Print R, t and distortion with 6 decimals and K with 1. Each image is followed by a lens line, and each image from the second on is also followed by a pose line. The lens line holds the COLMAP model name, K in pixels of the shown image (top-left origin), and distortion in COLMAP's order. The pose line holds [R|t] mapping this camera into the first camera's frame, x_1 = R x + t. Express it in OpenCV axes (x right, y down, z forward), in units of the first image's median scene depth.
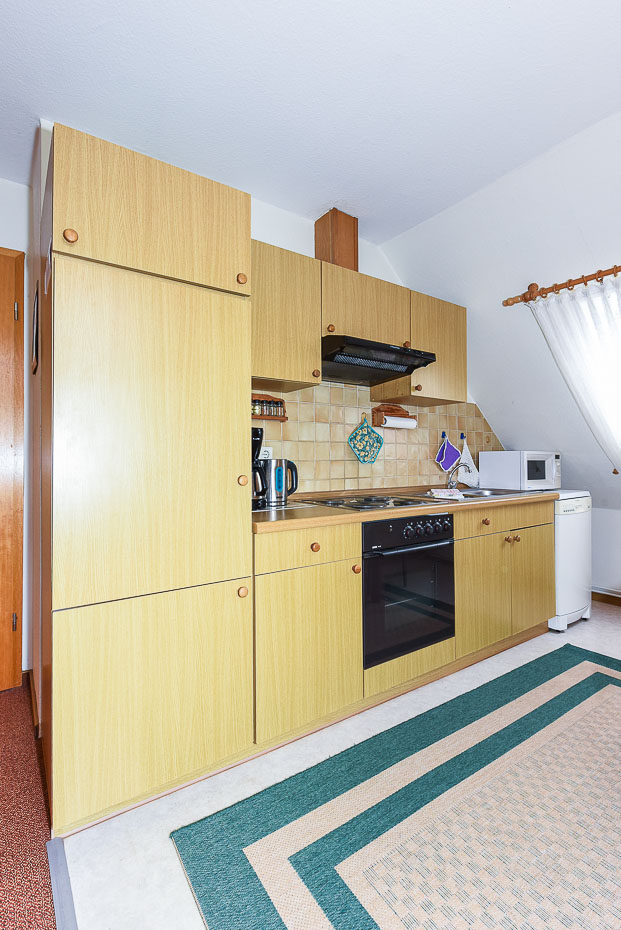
lens RADIAL K [[431.3, 0, 295.5], [0, 431.3, 454.5], [0, 0, 1]] dist [-0.001139, -0.000929]
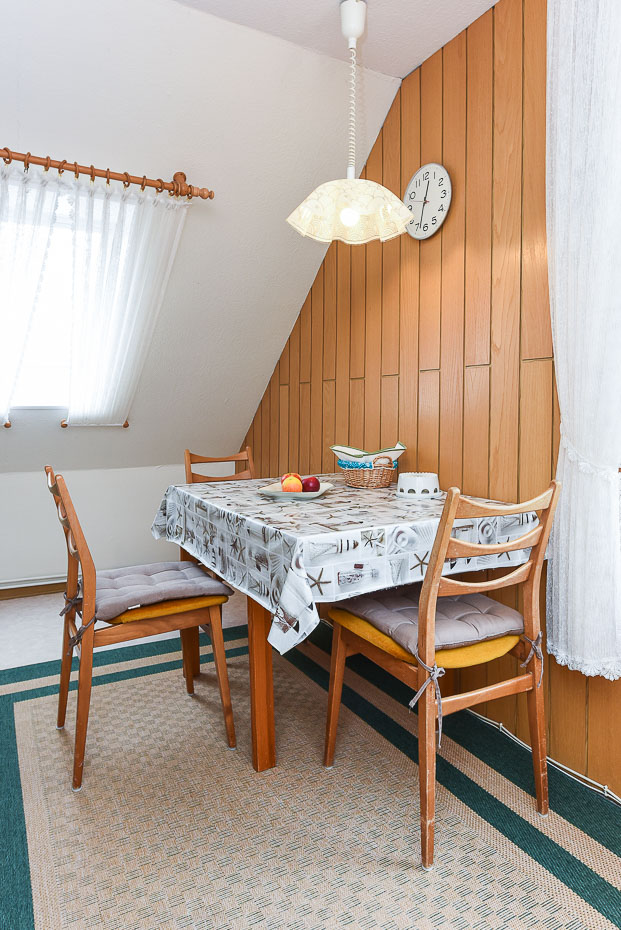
lens RADIAL K [[600.0, 0, 309.6], [0, 600.0, 412.2], [0, 0, 1]] dist [-0.000829, 0.000260]
pose [[0.086491, 0.007370, 0.996225, -0.241185], [-0.026396, 0.999639, -0.005103, 0.011549], [-0.995903, -0.025855, 0.086655, 0.353405]]
